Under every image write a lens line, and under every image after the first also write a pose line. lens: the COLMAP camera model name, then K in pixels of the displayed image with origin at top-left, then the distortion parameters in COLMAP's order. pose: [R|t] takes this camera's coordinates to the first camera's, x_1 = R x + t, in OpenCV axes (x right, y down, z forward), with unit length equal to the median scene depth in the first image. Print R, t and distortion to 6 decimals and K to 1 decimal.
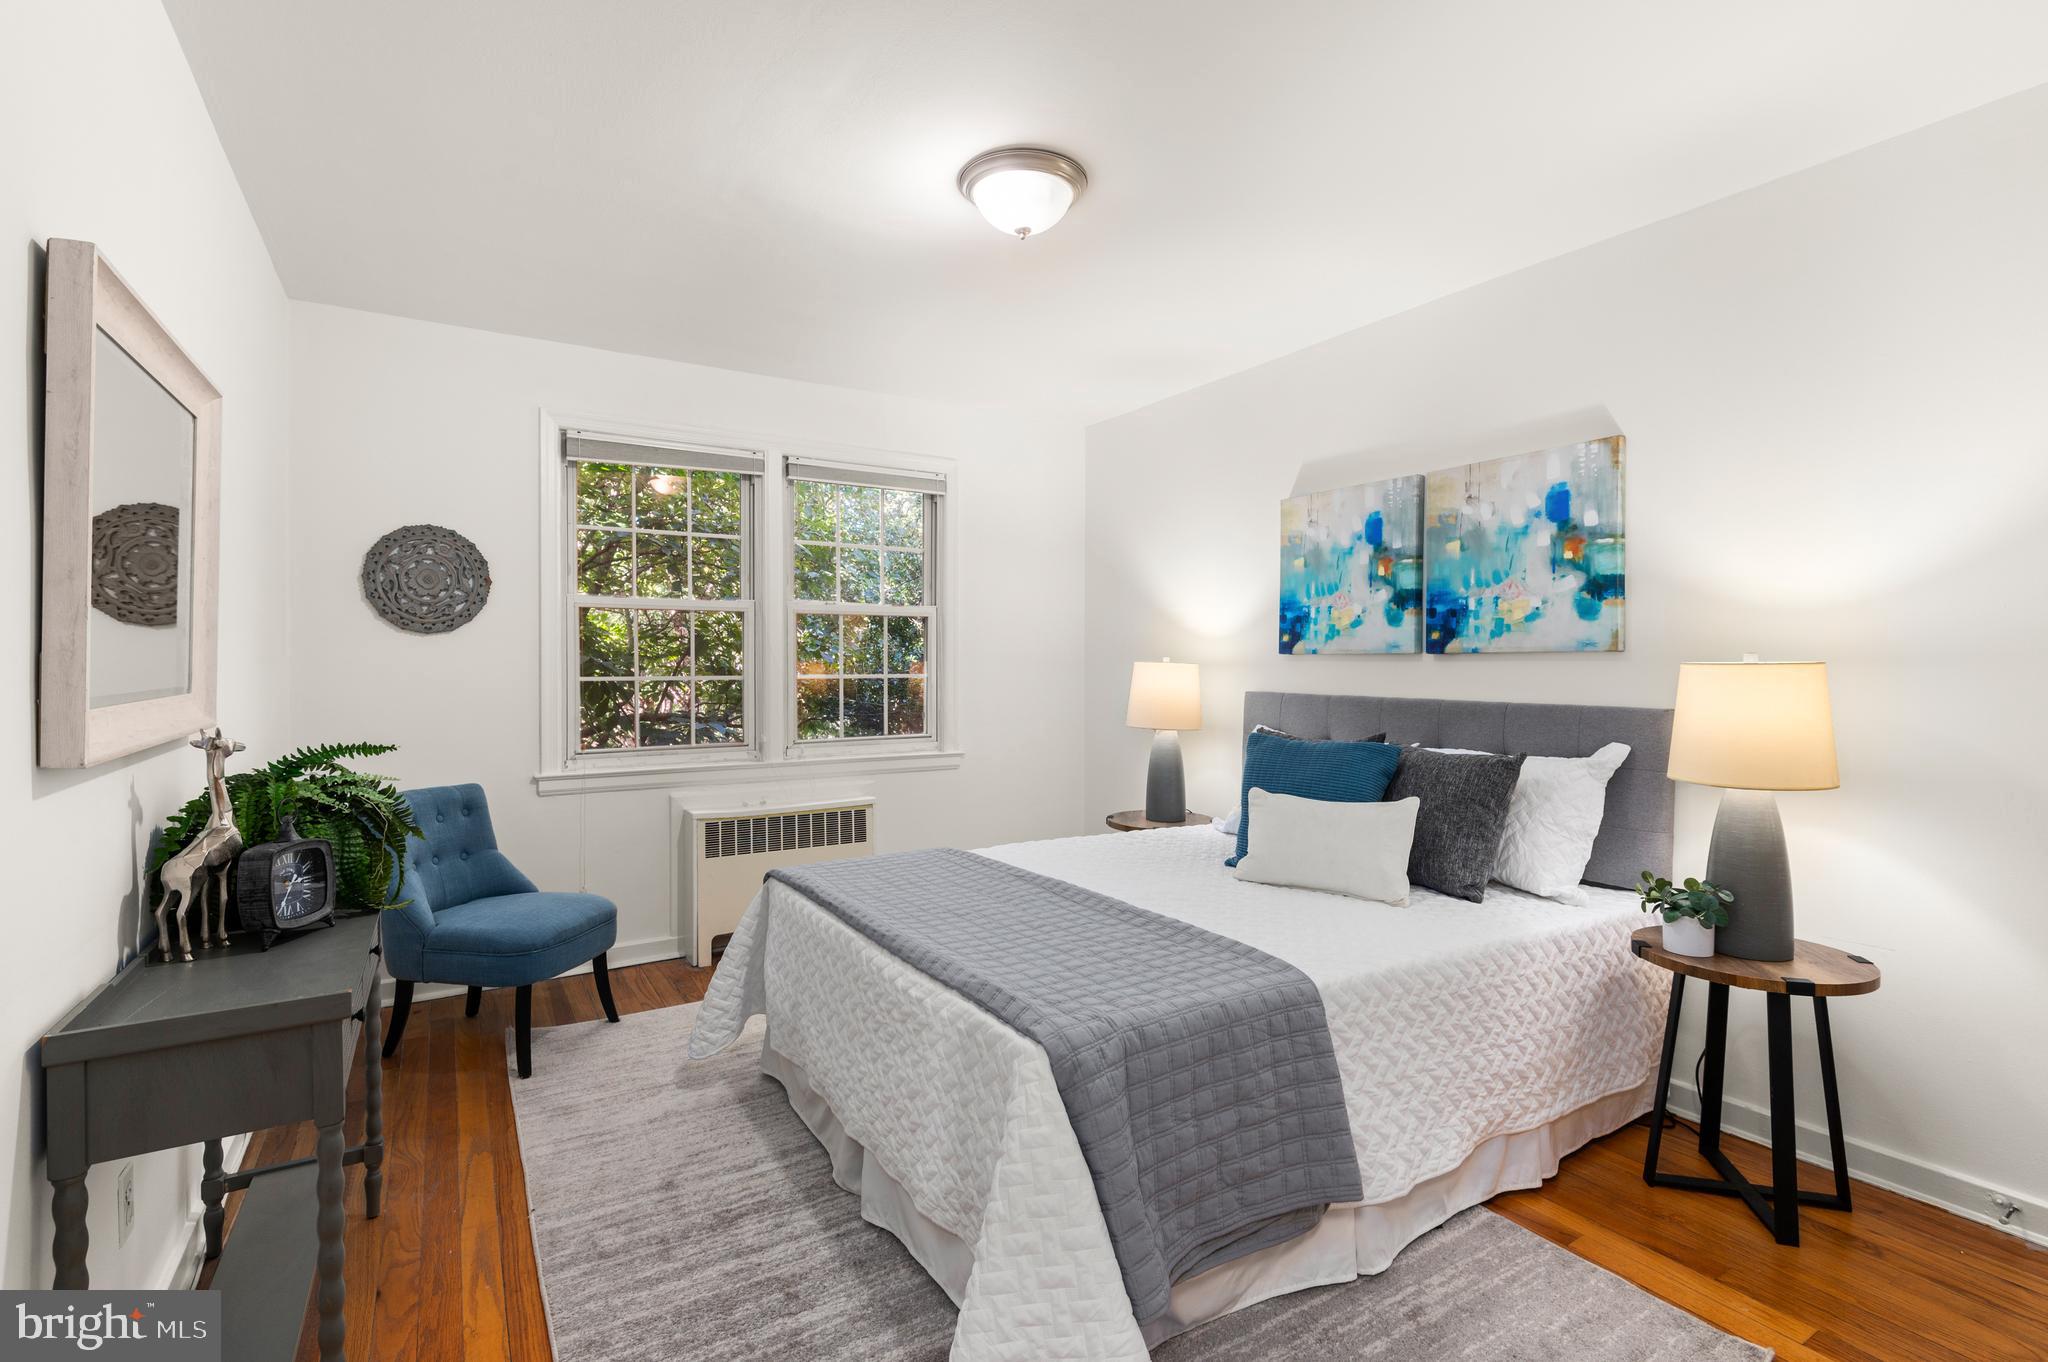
lens RADIAL K [[958.9, 0, 1025.4], [0, 958.9, 663.5], [0, 0, 1]] dist [0.007030, -0.000607]
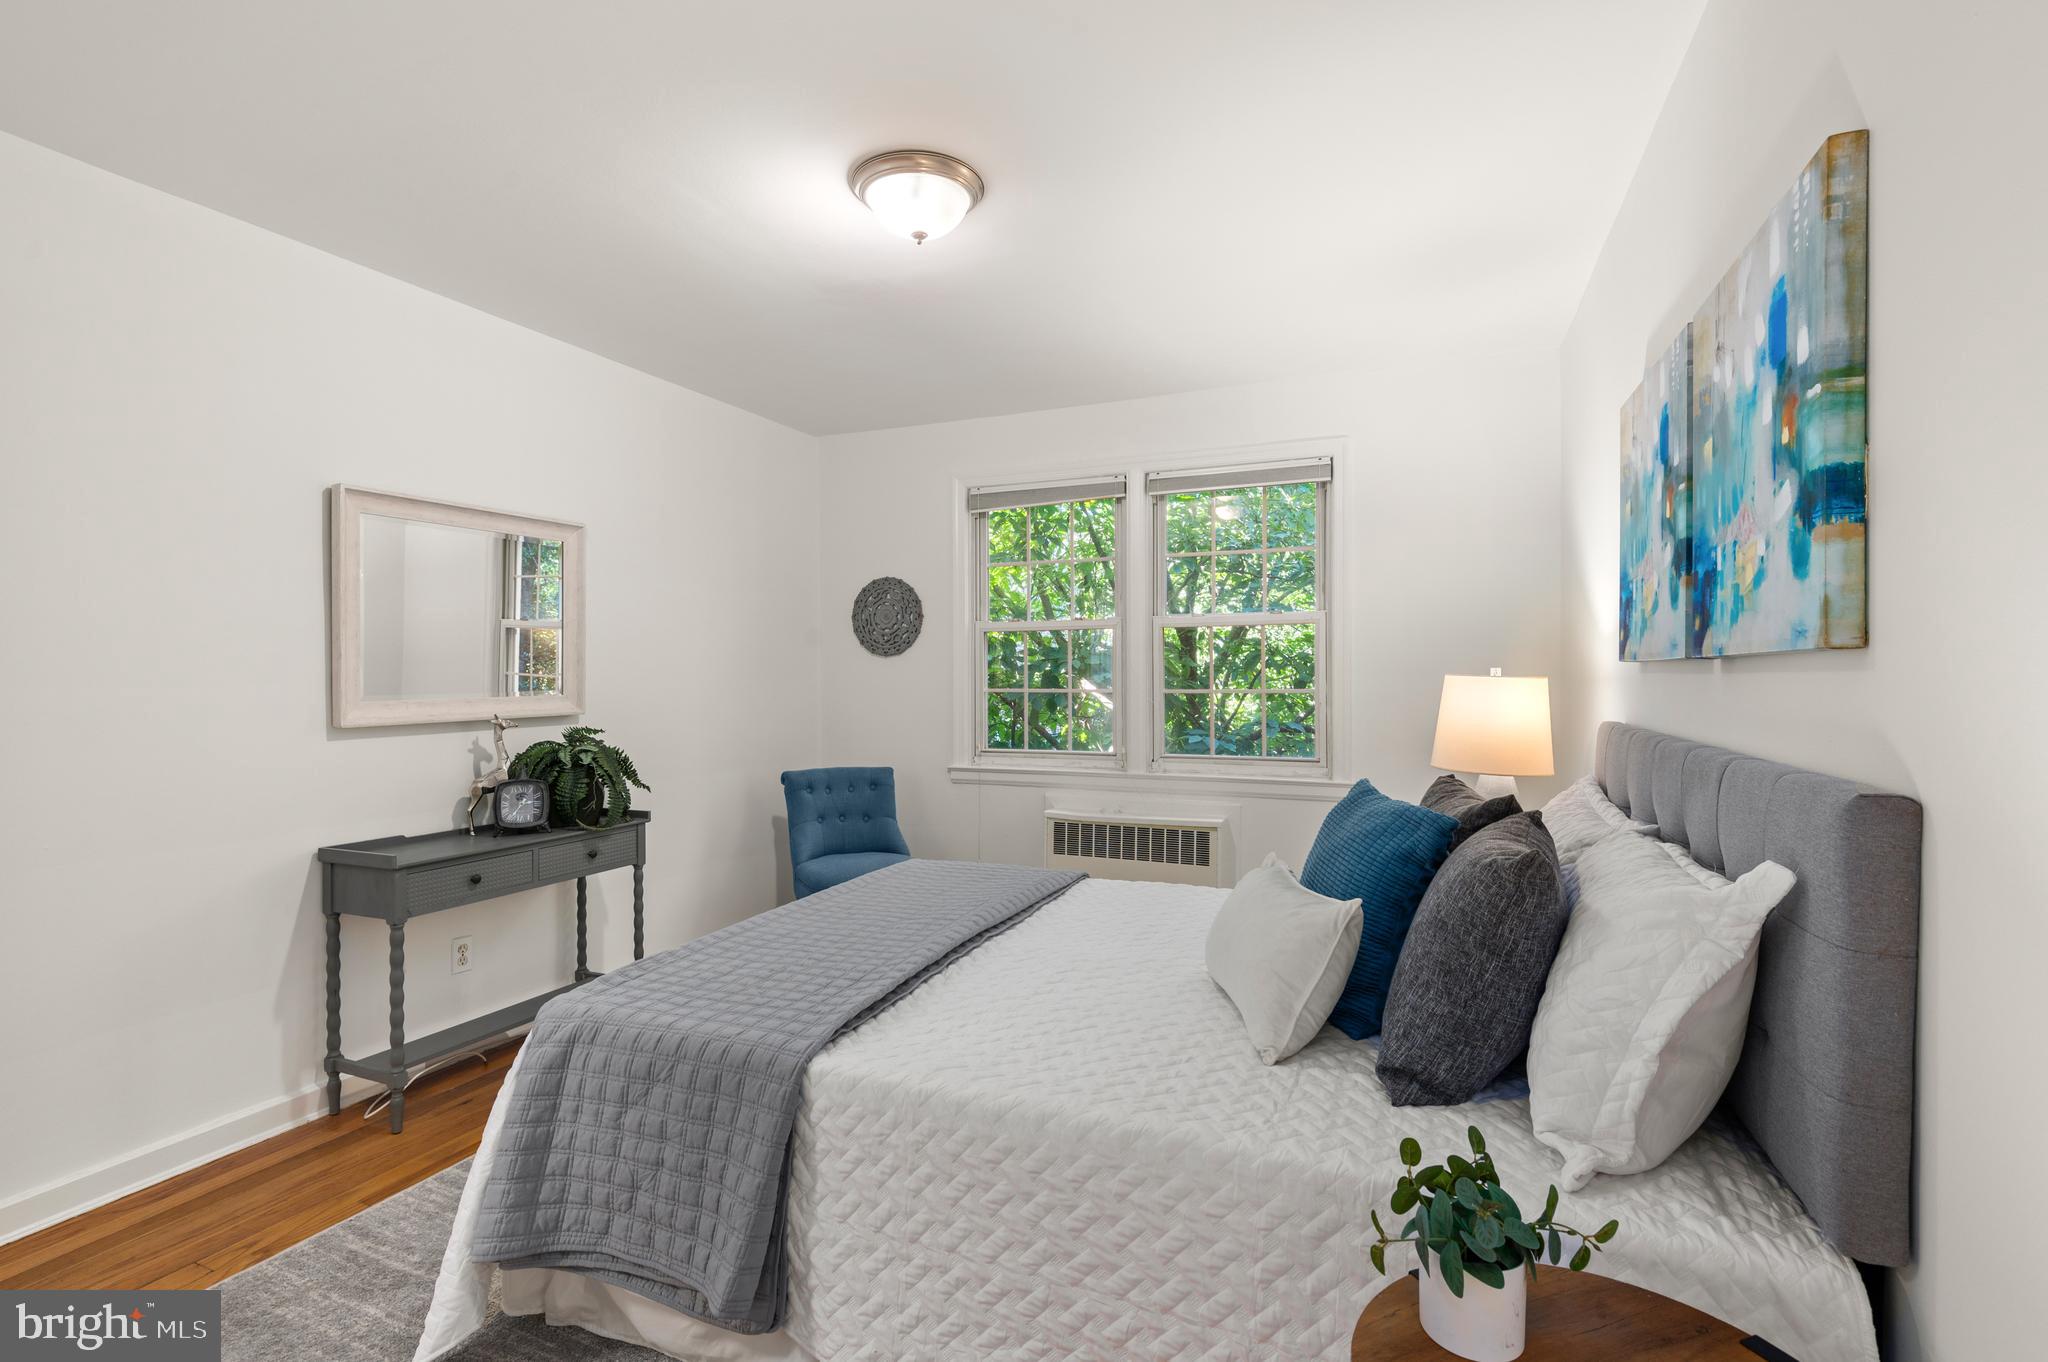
lens RADIAL K [[949.8, 0, 1022.7], [0, 949.8, 685.7], [0, 0, 1]] dist [-0.000735, -0.001153]
pose [[0.580799, 0.006321, -0.814023, 0.577287], [0.000667, 0.999966, 0.008242, -0.000336], [0.814047, -0.005330, 0.580775, 0.360854]]
